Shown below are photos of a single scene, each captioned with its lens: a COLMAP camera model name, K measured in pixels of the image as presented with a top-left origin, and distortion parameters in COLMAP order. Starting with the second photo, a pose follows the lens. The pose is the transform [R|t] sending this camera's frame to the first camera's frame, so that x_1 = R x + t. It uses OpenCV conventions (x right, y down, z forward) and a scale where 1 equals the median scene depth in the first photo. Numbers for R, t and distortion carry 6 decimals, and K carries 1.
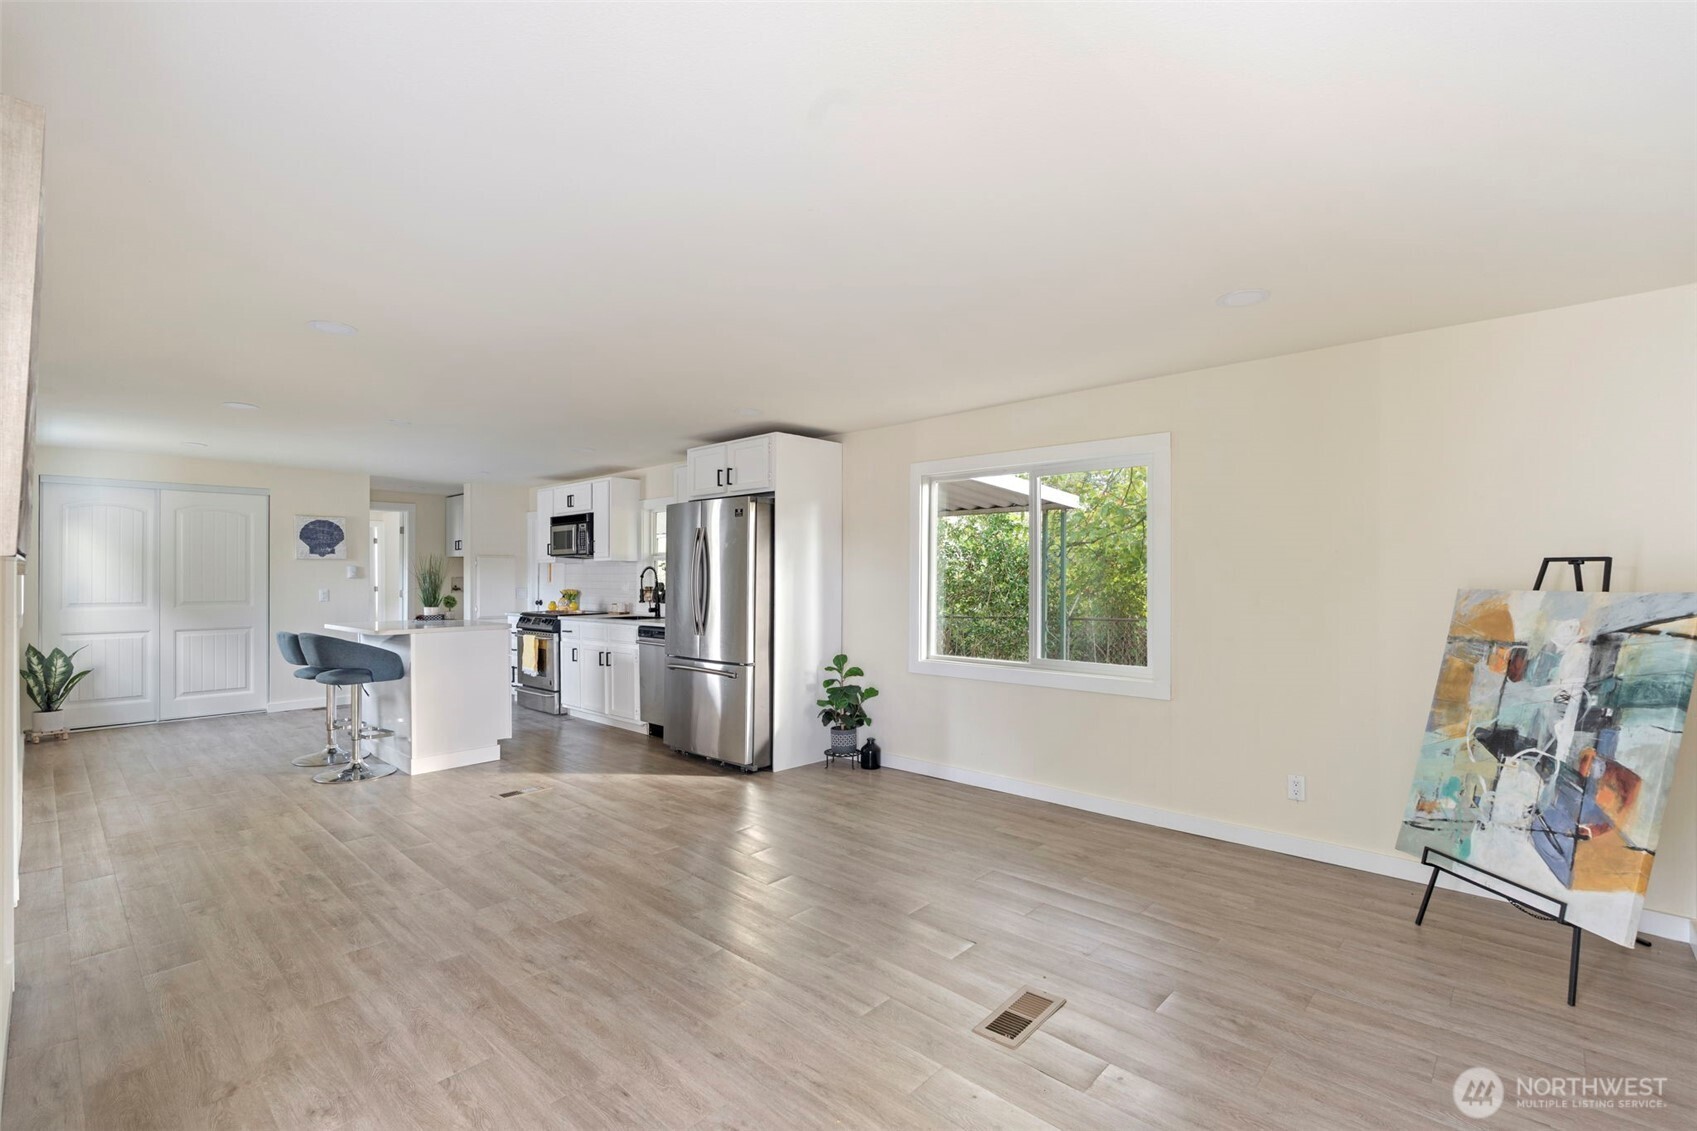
lens RADIAL K [[747.1, 0, 839.6], [0, 747.1, 580.1], [0, 0, 1]] dist [-0.006950, -0.000798]
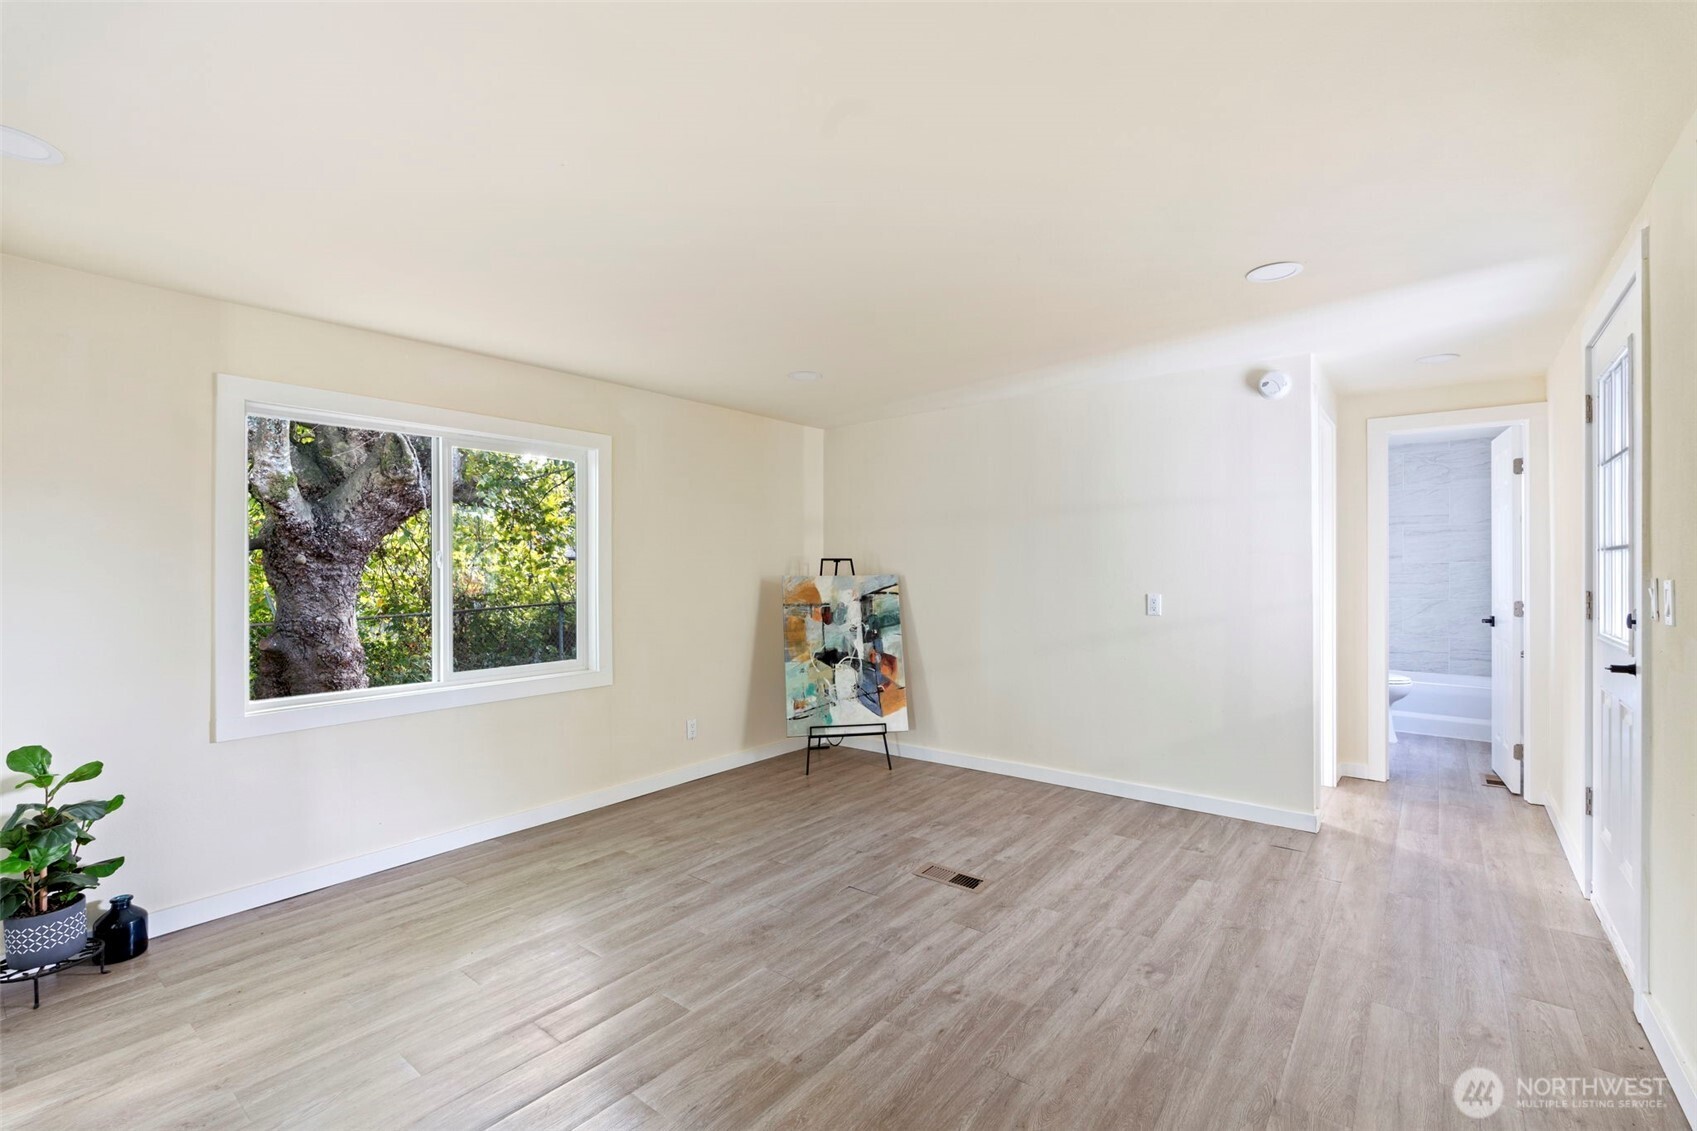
lens RADIAL K [[747.1, 0, 843.5], [0, 747.1, 576.8], [0, 0, 1]] dist [-0.006950, -0.000798]
pose [[-0.075770, -0.007644, 0.997096, -0.947789], [0.013525, 0.999871, 0.008693, 0.000946], [-0.997034, 0.014144, -0.075657, 1.078861]]
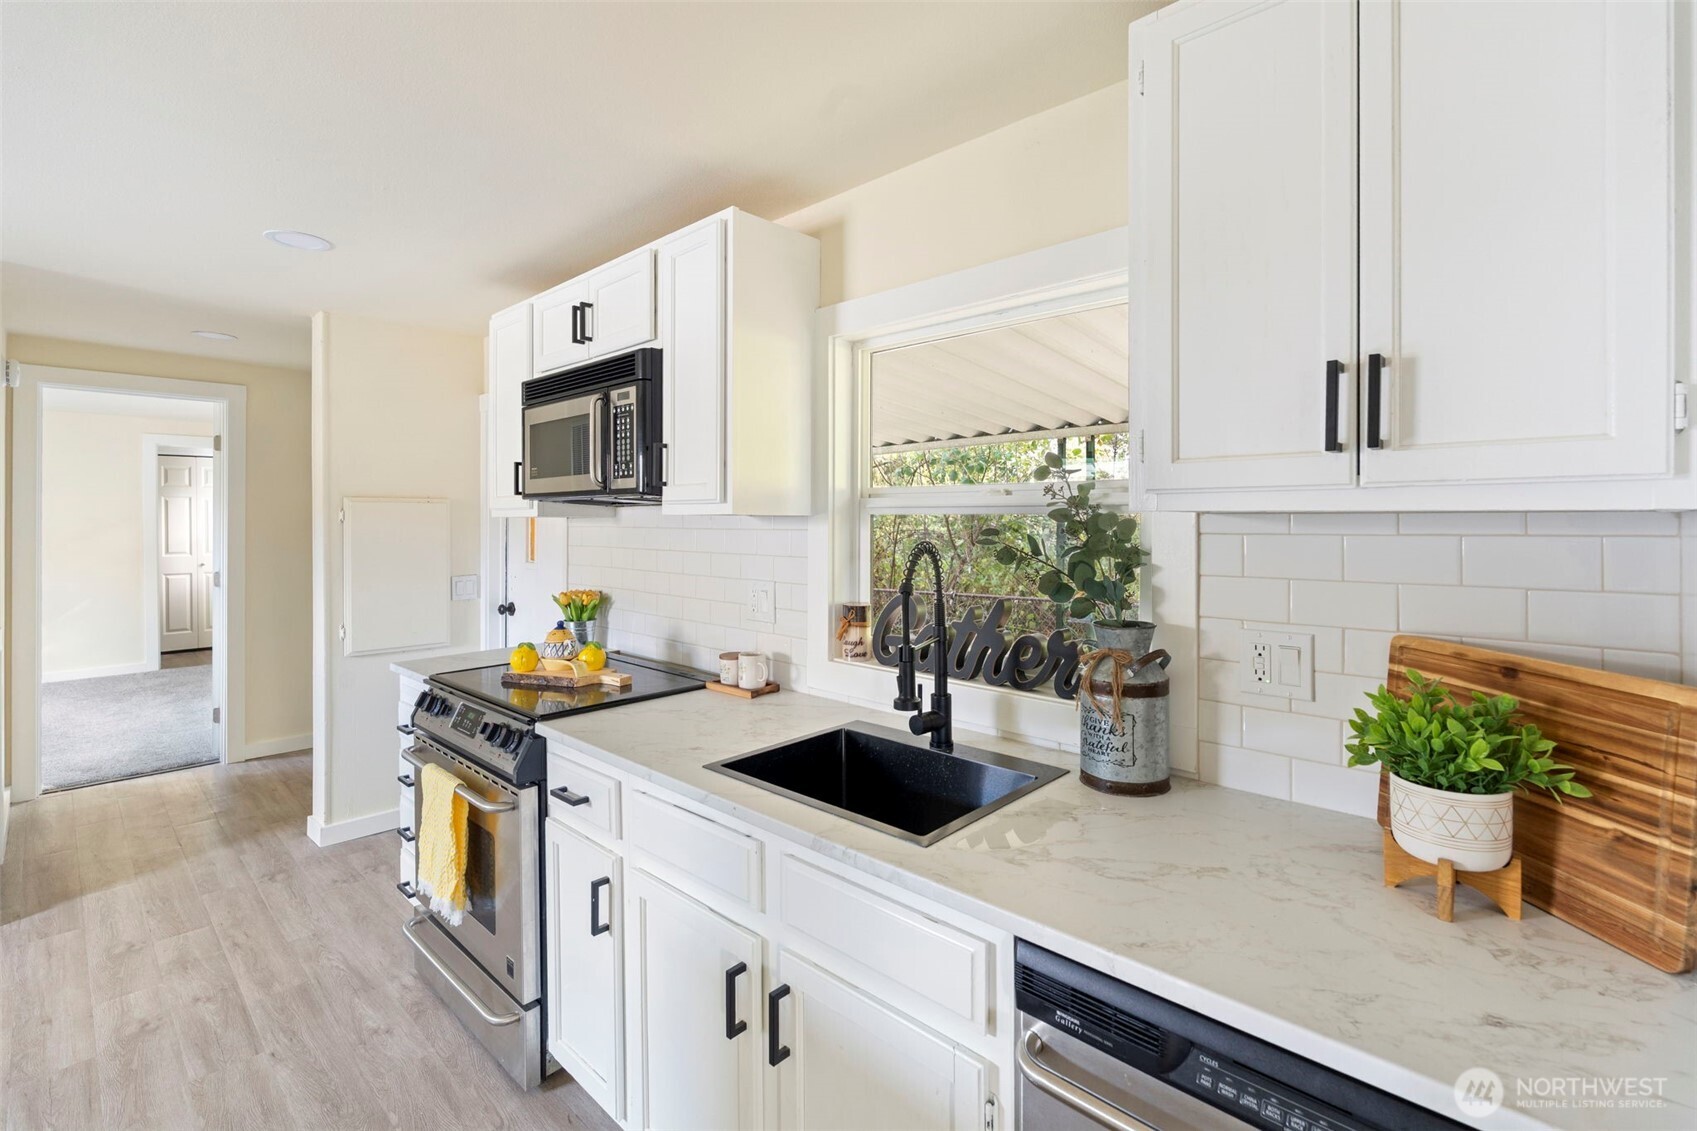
lens RADIAL K [[747.1, 0, 848.1], [0, 747.1, 518.5], [0, 0, 1]] dist [-0.006950, -0.000798]
pose [[0.999998, -0.001971, -0.001008, -0.699053], [0.001967, 0.999990, -0.003908, -0.062480], [0.001015, 0.003906, 0.999992, 1.929656]]
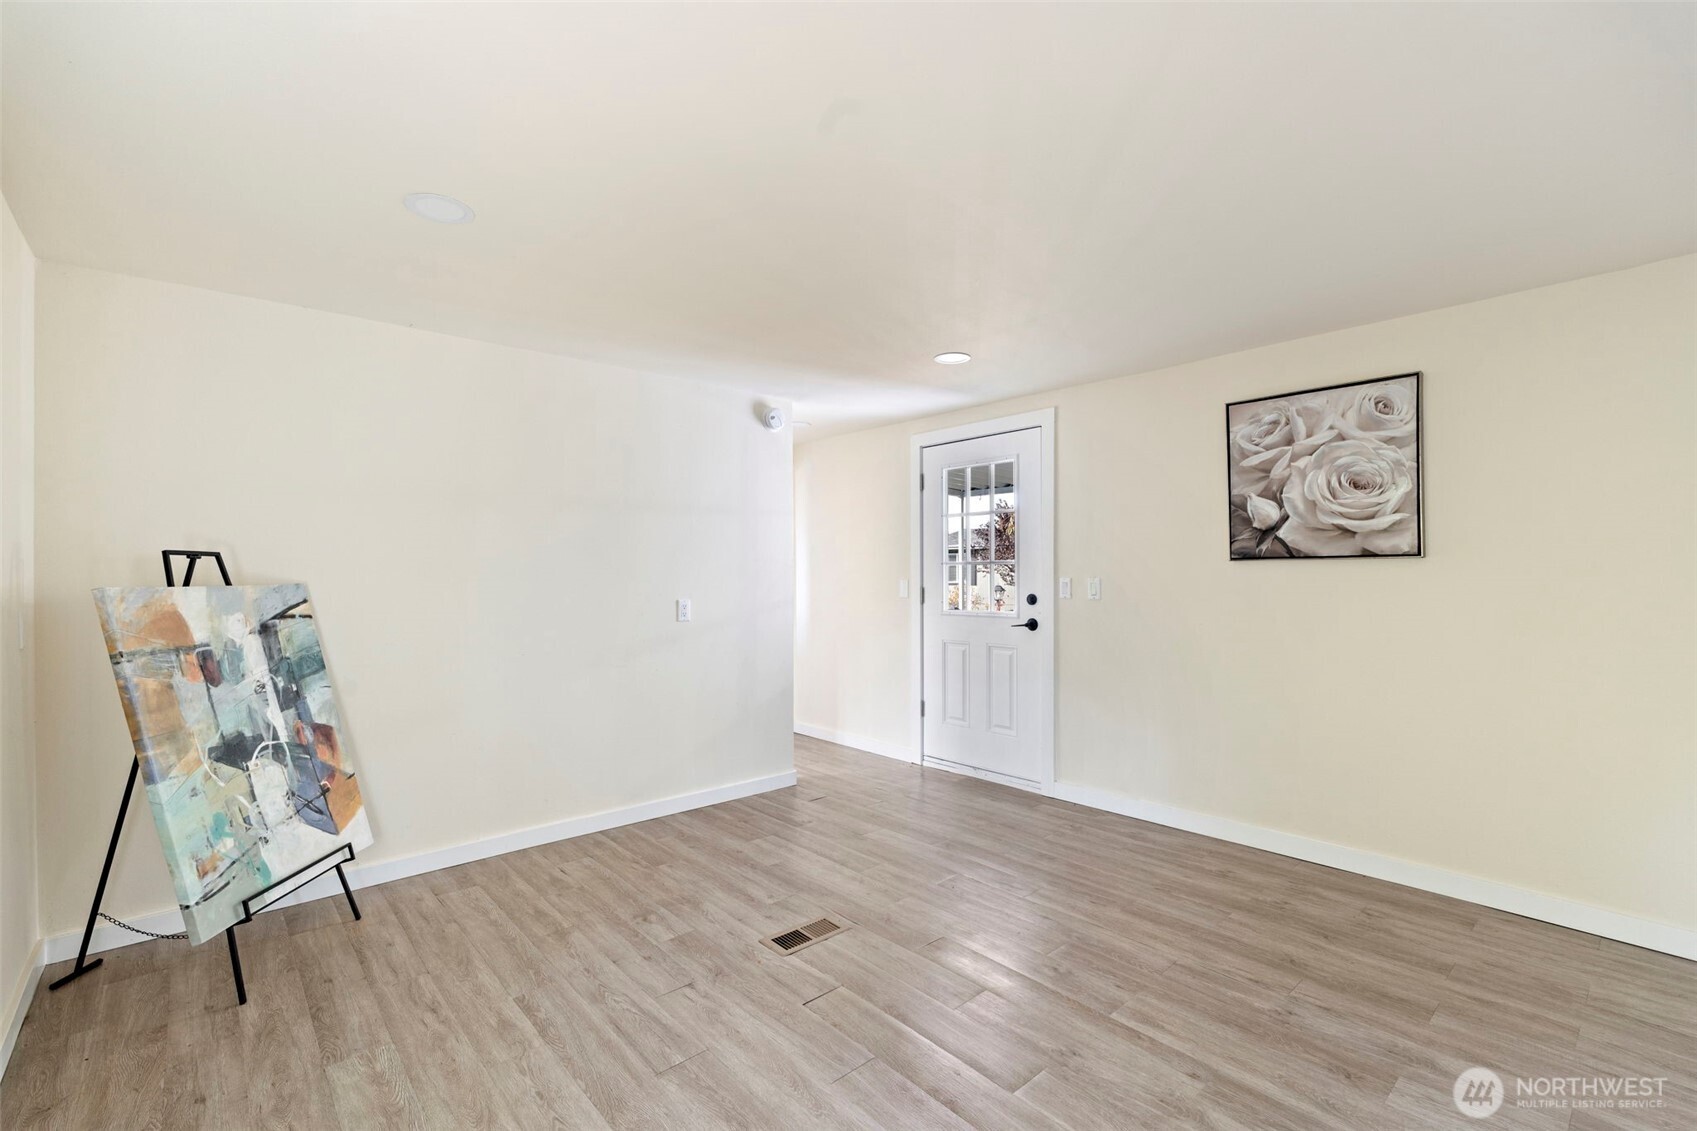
lens RADIAL K [[747.1, 0, 857.2], [0, 747.1, 581.9], [0, 0, 1]] dist [-0.006950, -0.000798]
pose [[-0.996593, 0.005048, 0.082319, 0.049149], [0.006553, 0.999816, 0.018027, -0.002525], [-0.082213, 0.018505, -0.996443, 1.802203]]
